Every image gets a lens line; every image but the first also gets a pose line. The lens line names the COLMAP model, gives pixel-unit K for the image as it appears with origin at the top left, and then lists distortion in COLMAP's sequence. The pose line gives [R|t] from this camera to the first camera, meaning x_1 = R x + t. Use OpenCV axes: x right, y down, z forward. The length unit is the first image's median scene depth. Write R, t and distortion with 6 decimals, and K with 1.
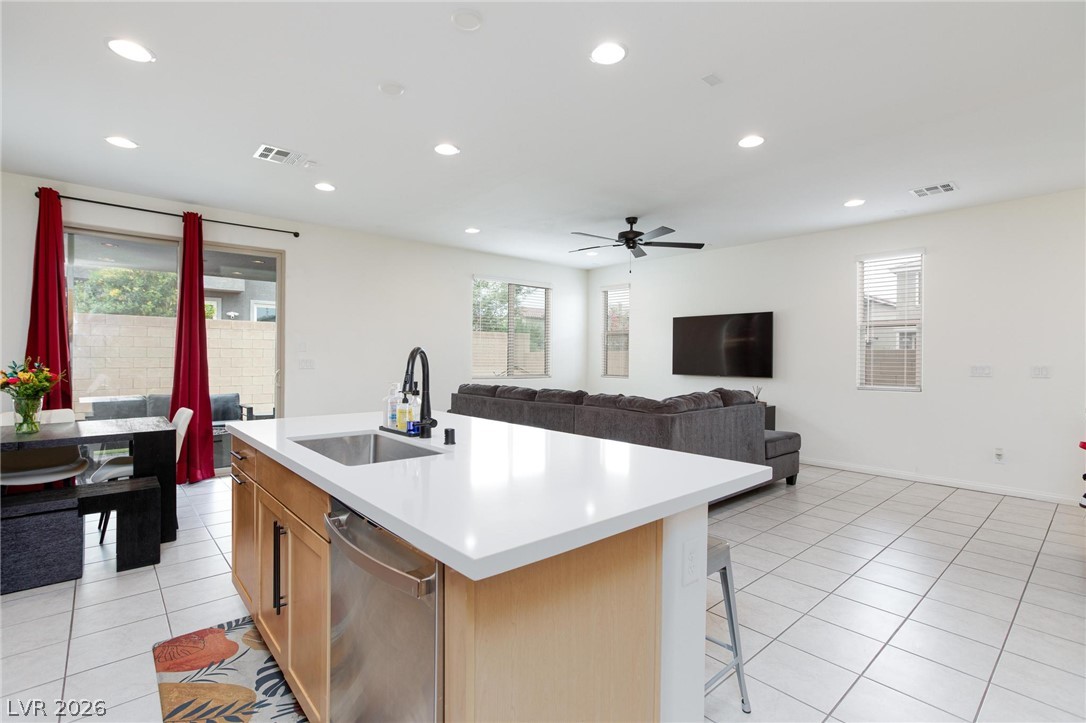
lens RADIAL K [[506.2, 0, 541.6], [0, 506.2, 358.3], [0, 0, 1]] dist [-0.017565, 0.007204]
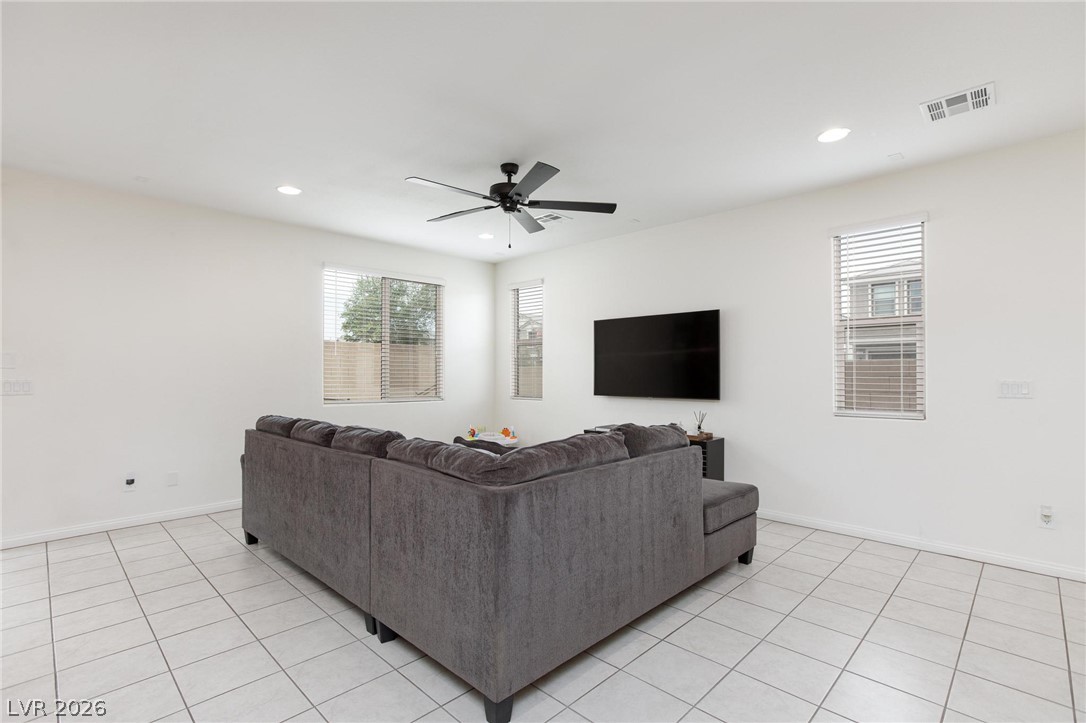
lens RADIAL K [[506.2, 0, 543.1], [0, 506.2, 366.9], [0, 0, 1]] dist [-0.017565, 0.007204]
pose [[0.997141, -0.006513, 0.075286, 0.176530], [0.007597, 0.999871, -0.014122, -0.000602], [-0.075184, 0.014654, 0.997062, 0.345450]]
